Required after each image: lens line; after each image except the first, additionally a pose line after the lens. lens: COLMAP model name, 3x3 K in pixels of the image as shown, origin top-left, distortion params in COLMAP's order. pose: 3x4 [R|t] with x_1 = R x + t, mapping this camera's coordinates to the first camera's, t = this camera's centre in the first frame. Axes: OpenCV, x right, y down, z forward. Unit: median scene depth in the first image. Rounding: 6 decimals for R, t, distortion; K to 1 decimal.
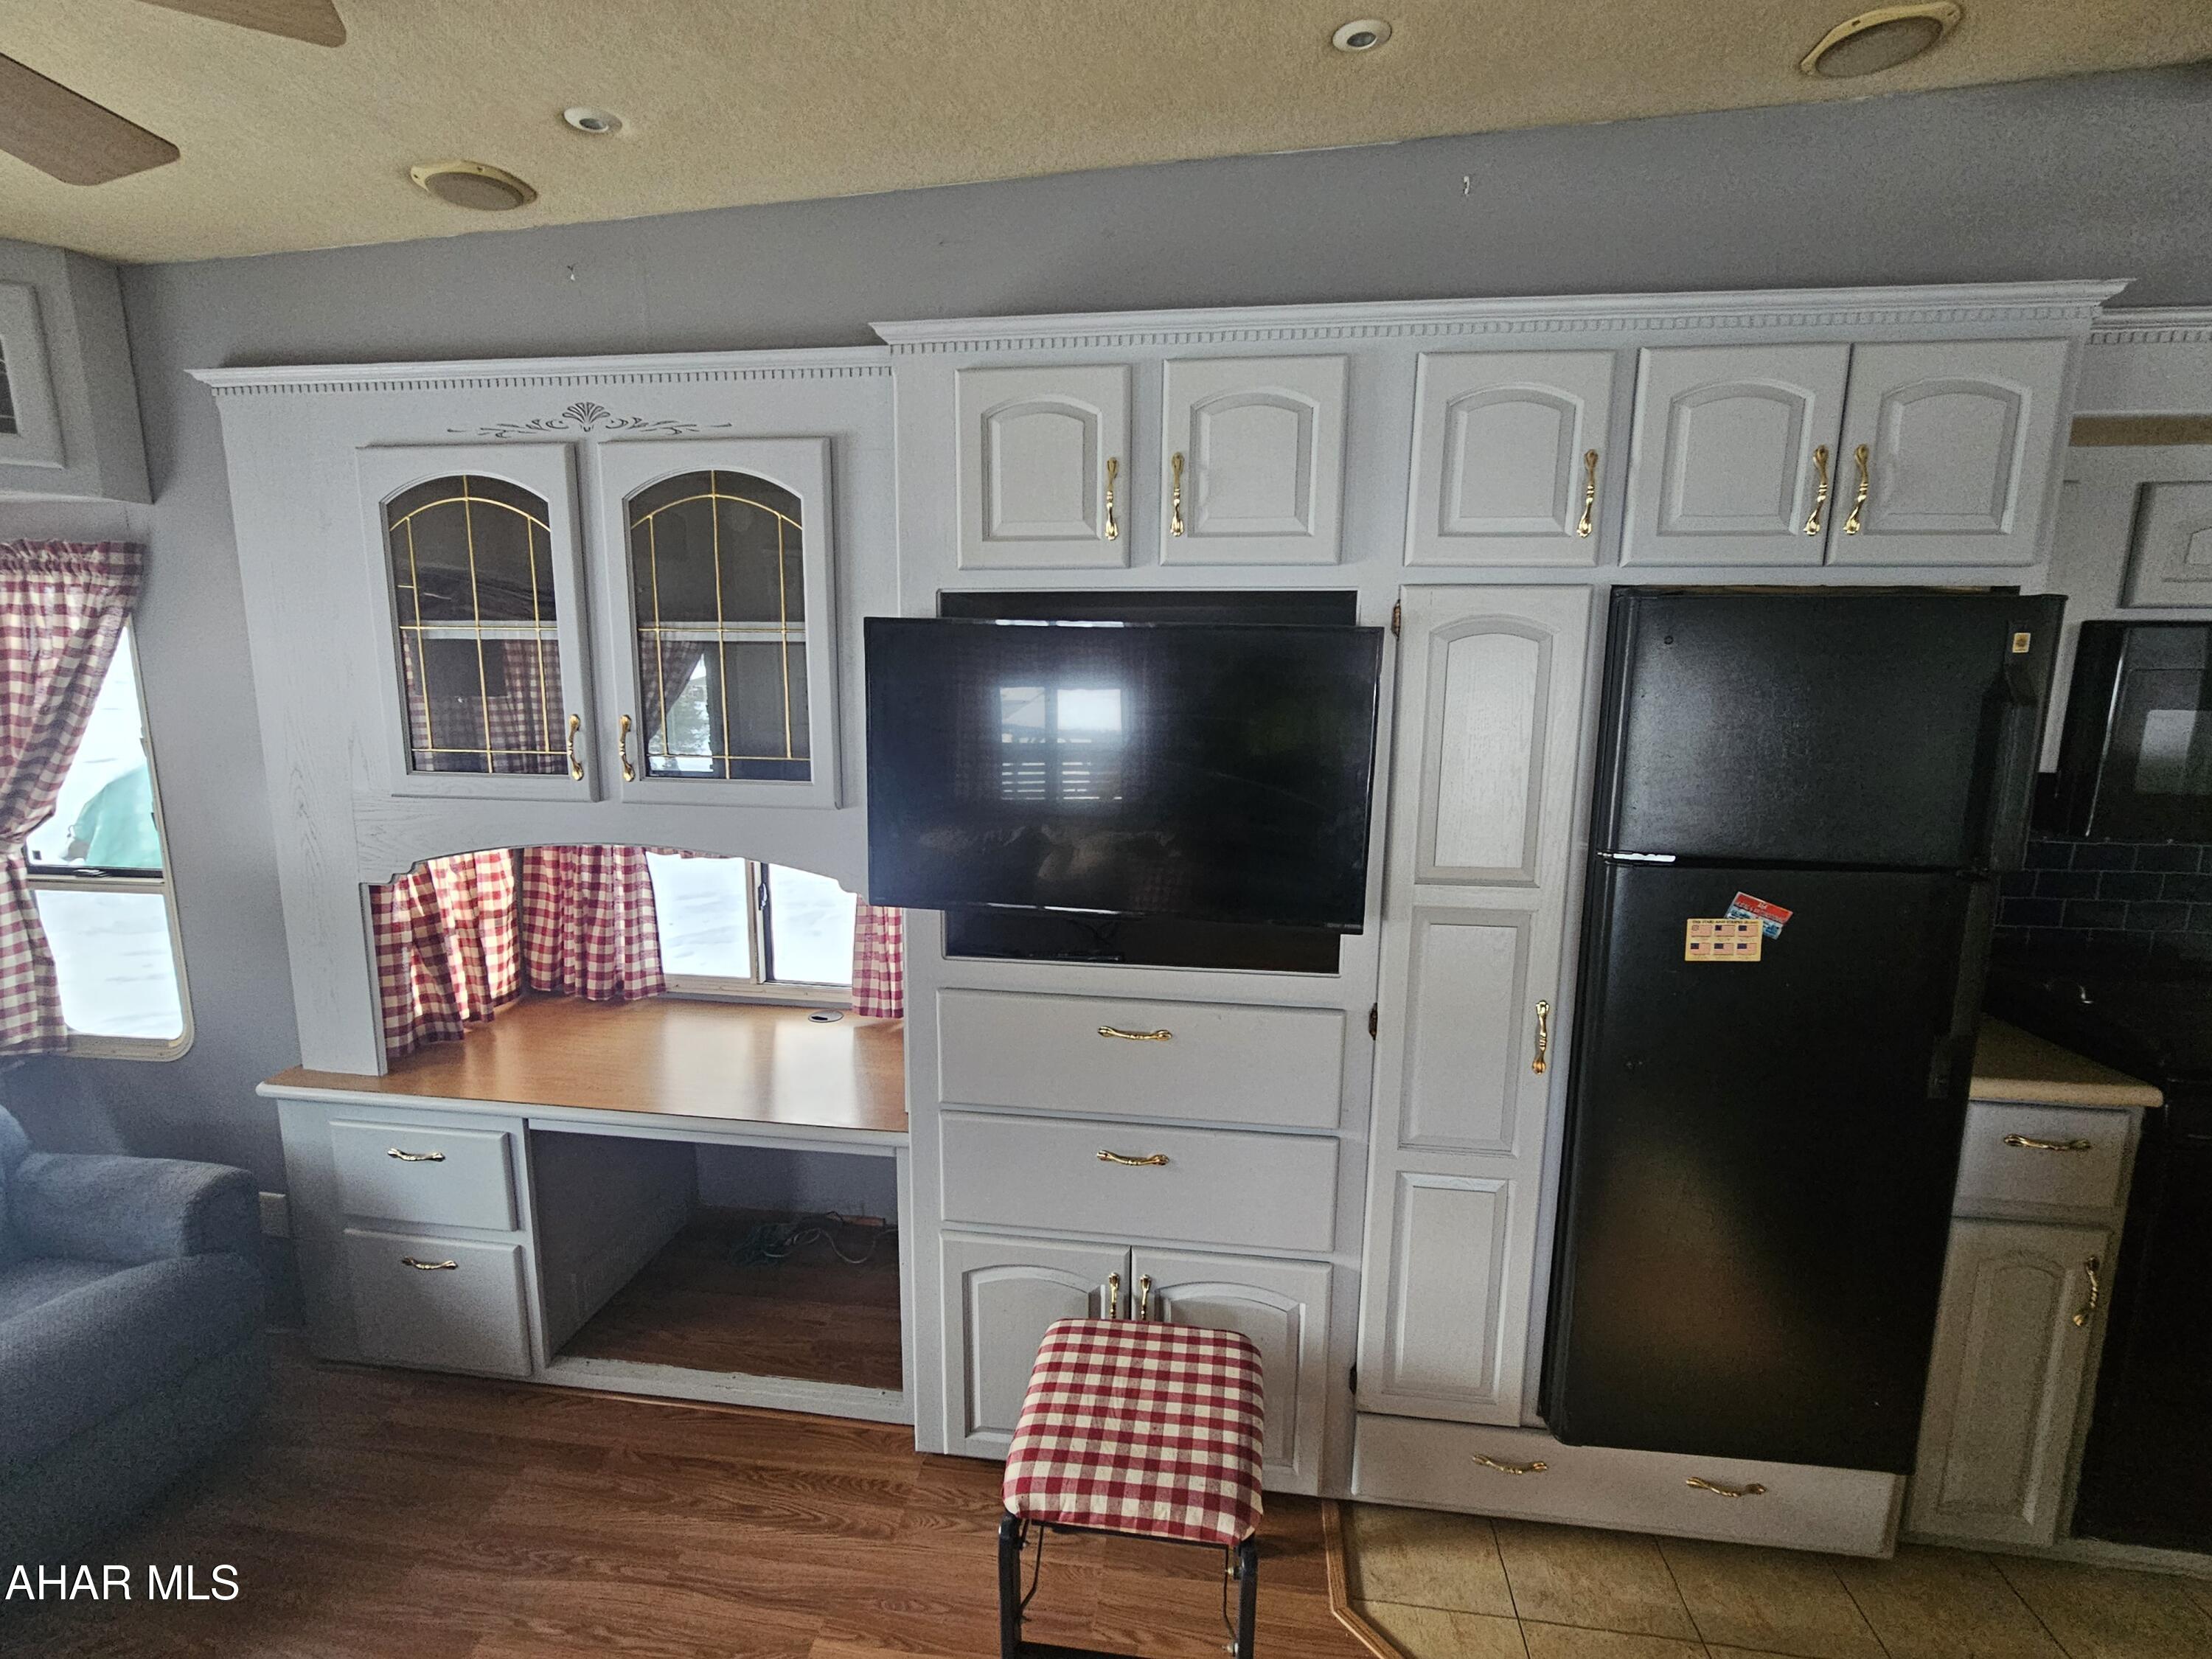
lens RADIAL K [[1009.8, 0, 1104.4], [0, 1009.8, 832.6], [0, 0, 1]] dist [-0.001385, 0.001021]
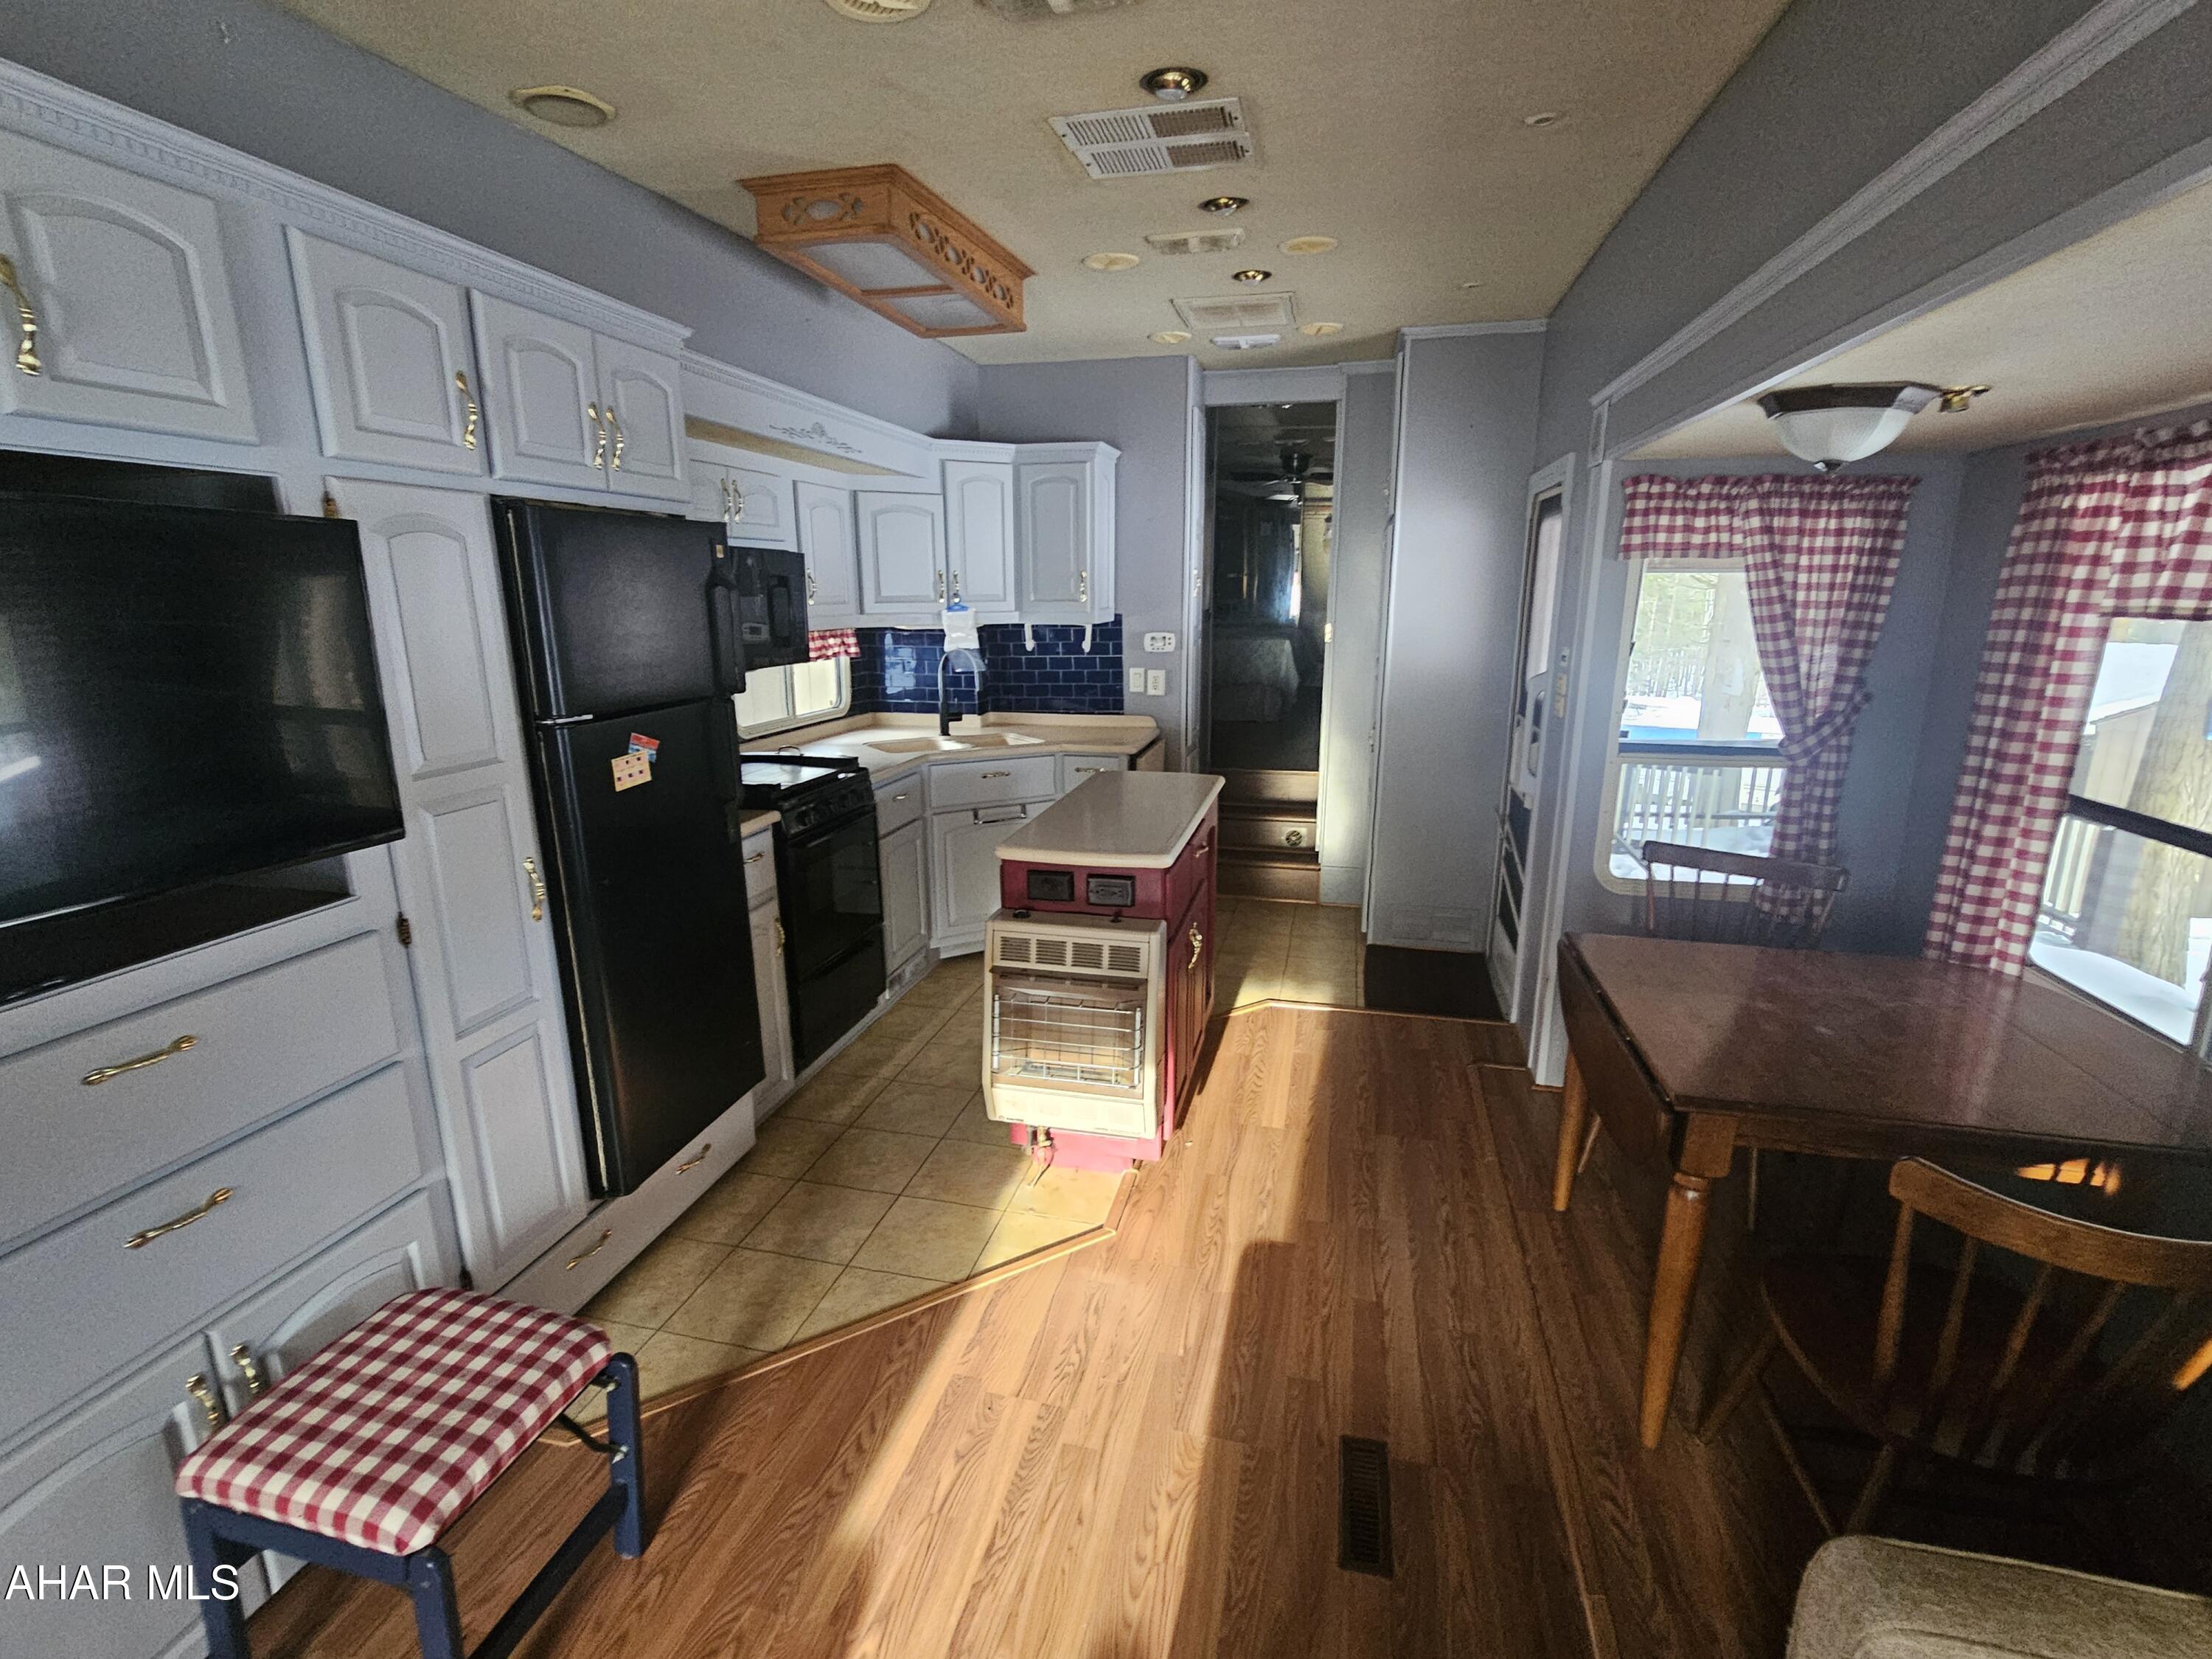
lens RADIAL K [[1018.4, 0, 1108.0], [0, 1018.4, 836.9], [0, 0, 1]] dist [-0.001127, -0.000096]
pose [[0.094755, -0.244607, 0.964981, -0.633991], [0.171865, 0.958807, 0.226166, -0.007026], [-0.980553, 0.144416, 0.132891, 0.189238]]
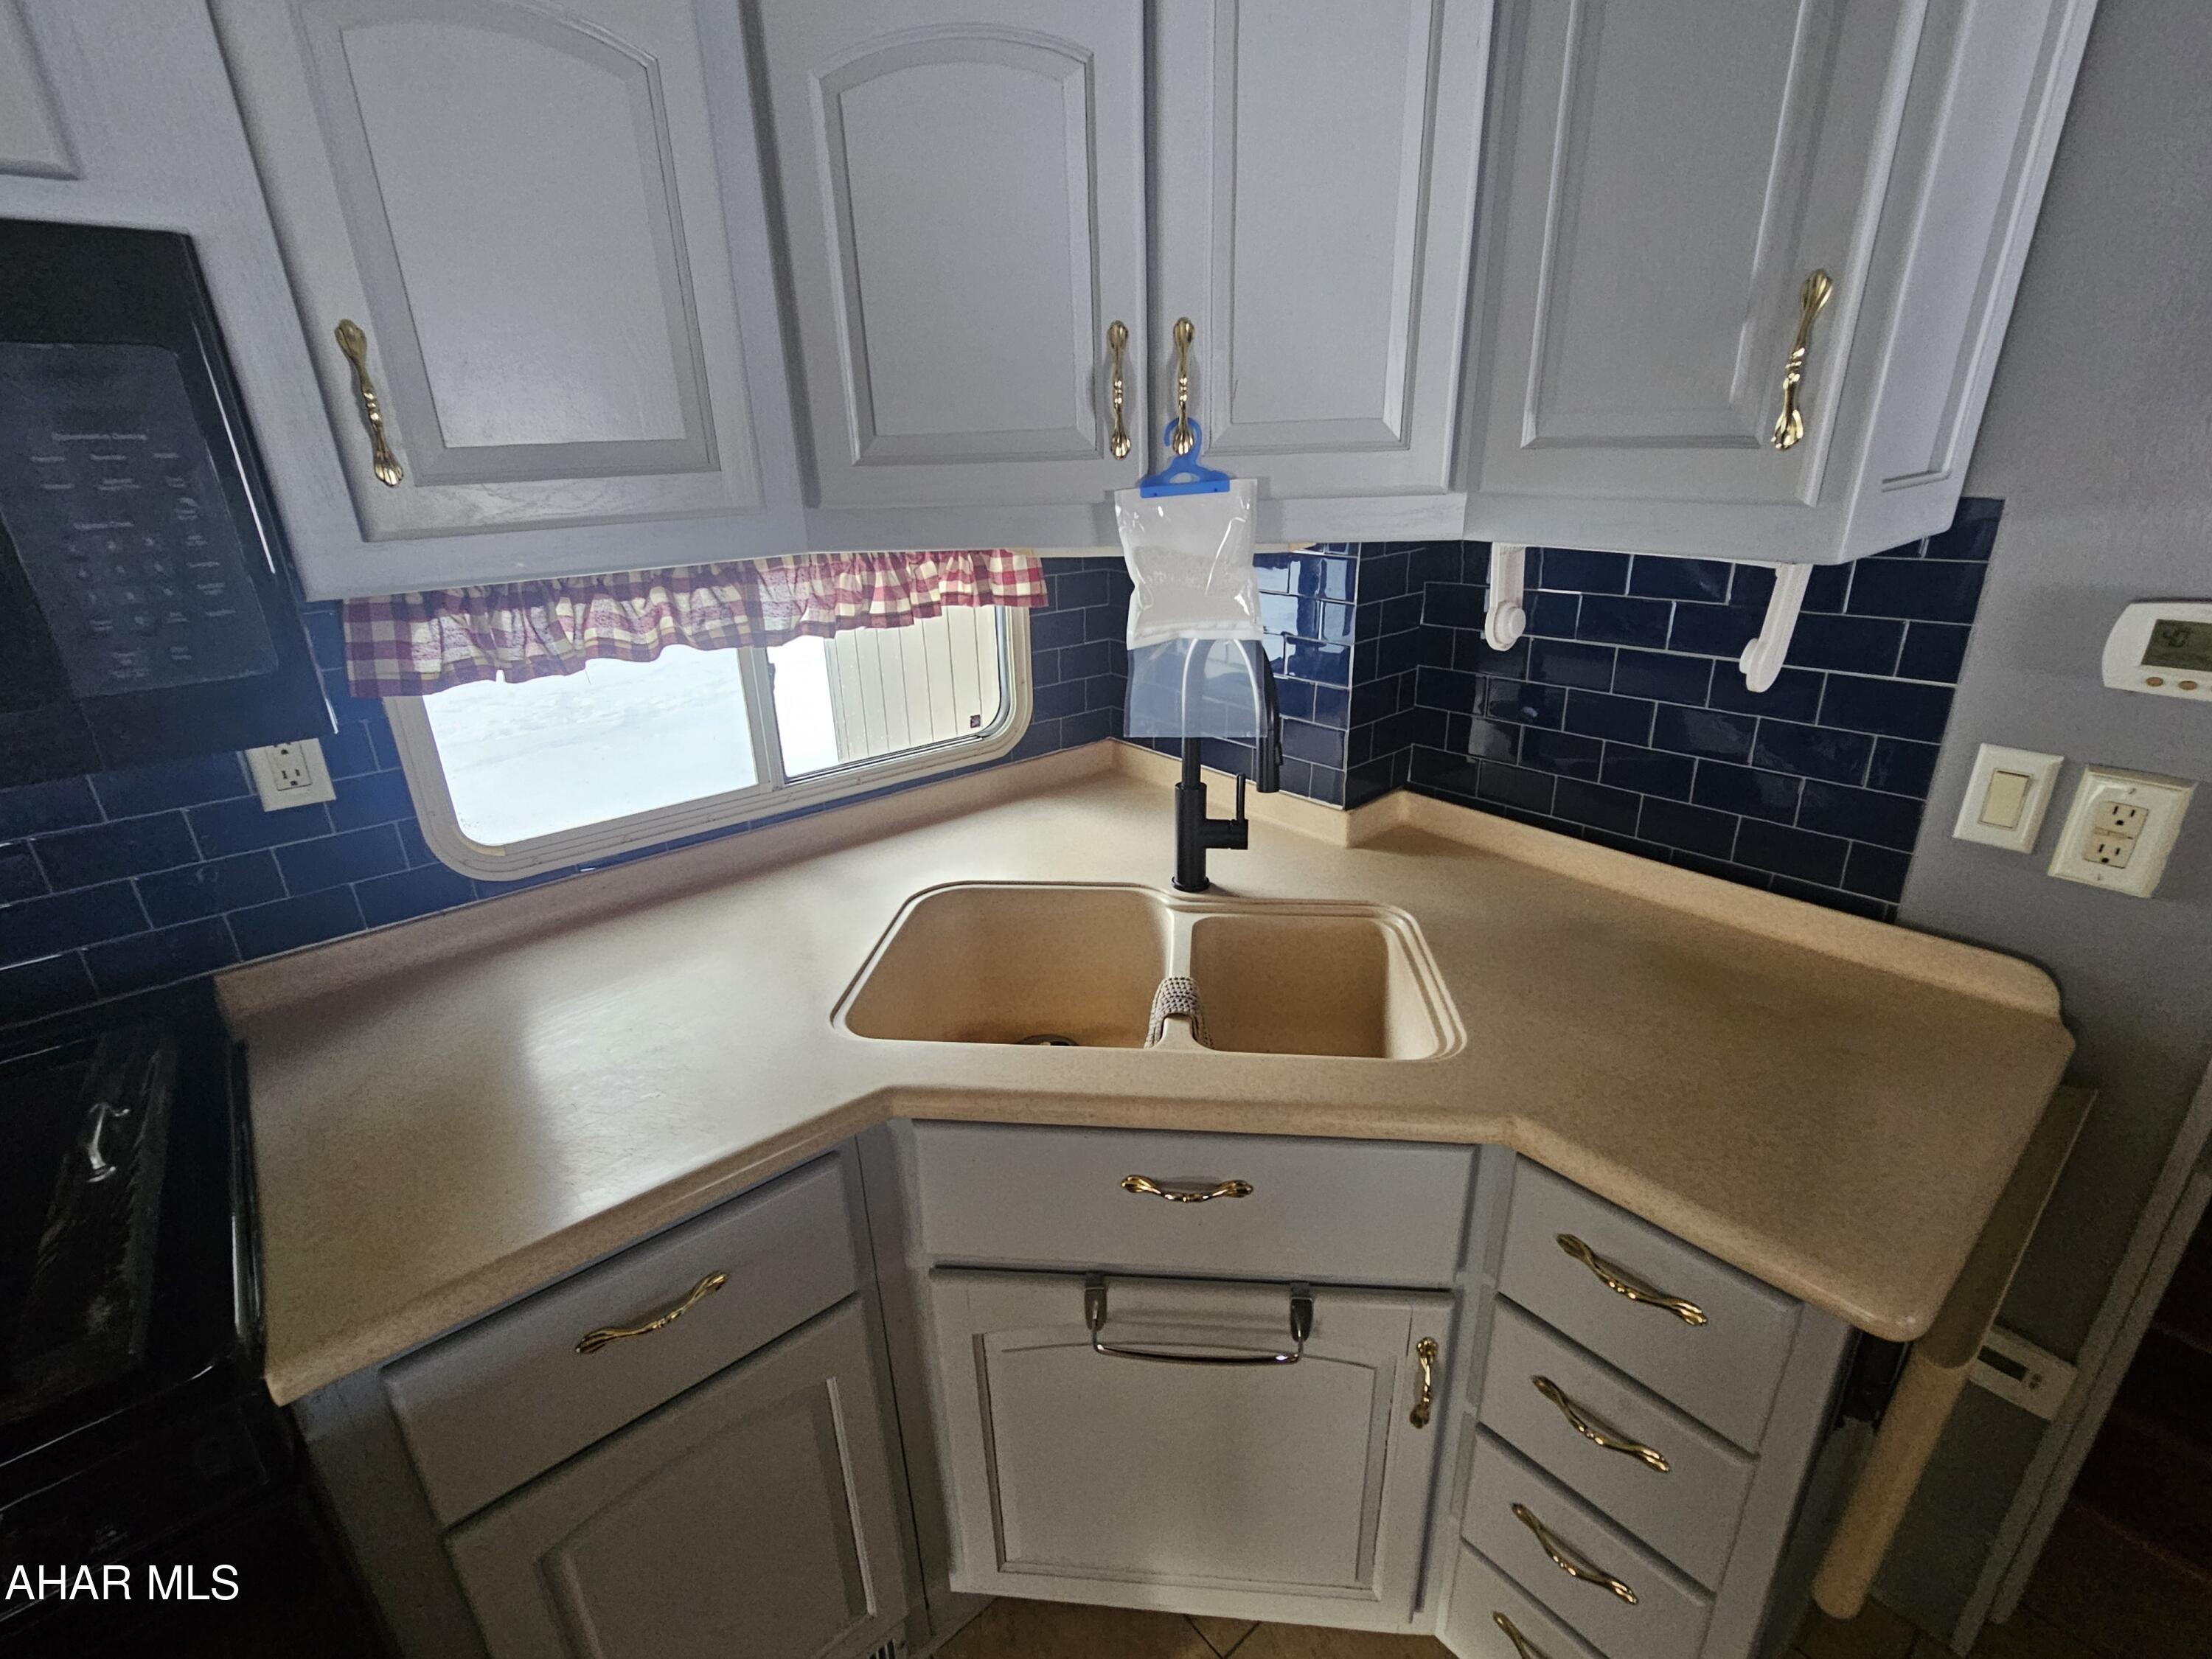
lens RADIAL K [[1018.4, 0, 1108.0], [0, 1018.4, 836.9], [0, 0, 1]] dist [-0.001127, -0.000096]
pose [[0.667921, -0.301362, 0.680487, 1.381704], [0.156127, 0.950740, 0.267803, -0.010392], [-0.727671, -0.072629, 0.682070, 0.395633]]
